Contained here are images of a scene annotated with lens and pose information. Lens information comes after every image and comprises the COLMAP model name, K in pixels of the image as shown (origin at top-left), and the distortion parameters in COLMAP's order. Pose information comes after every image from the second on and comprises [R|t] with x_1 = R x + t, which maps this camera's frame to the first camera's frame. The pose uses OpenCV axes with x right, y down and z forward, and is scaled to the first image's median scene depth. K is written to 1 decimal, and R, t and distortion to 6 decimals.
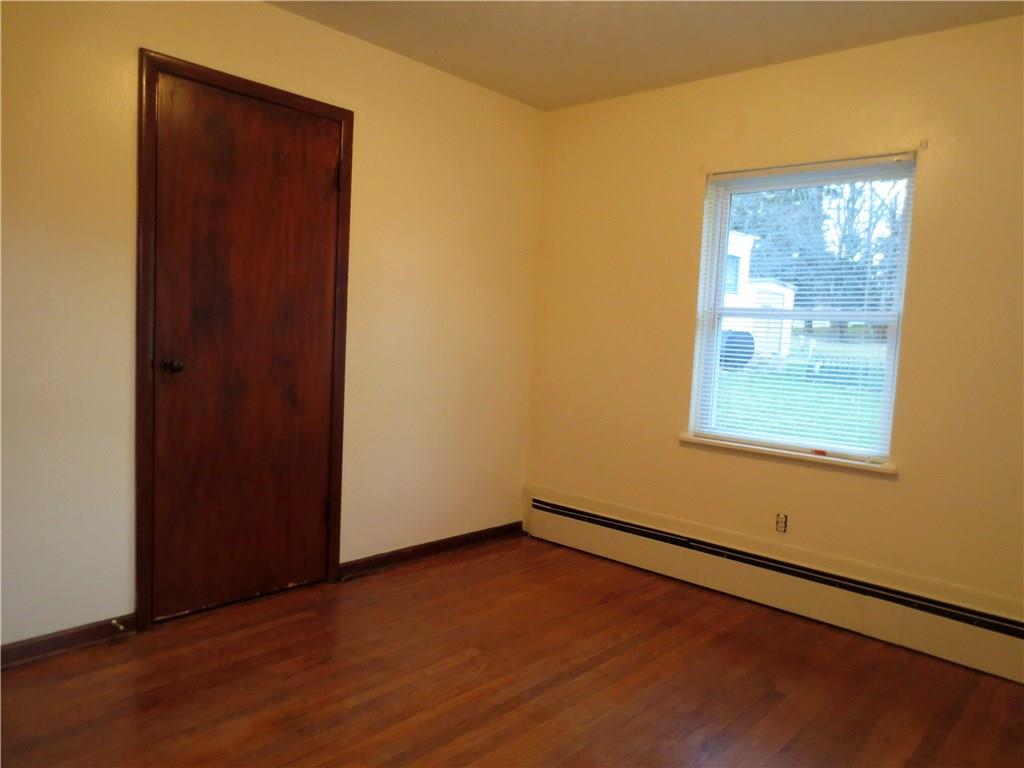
lens RADIAL K [[729.9, 0, 512.4], [0, 729.9, 402.3], [0, 0, 1]] dist [0.002363, -0.000102]
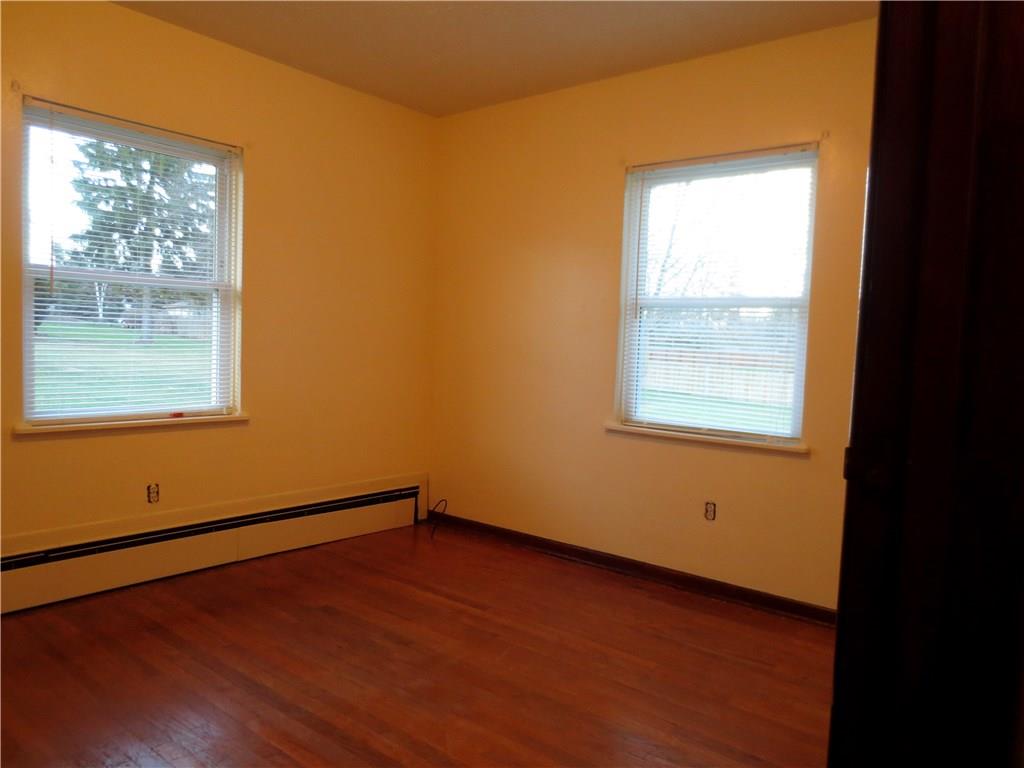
lens RADIAL K [[726.8, 0, 512.0], [0, 726.8, 384.0], [0, 0, 1]] dist [-0.020832, -0.003629]
pose [[-0.011991, -0.119761, 0.992730, -0.642199], [0.069122, 0.990328, 0.120306, -0.069948], [-0.997536, 0.070062, -0.003597, 0.562634]]
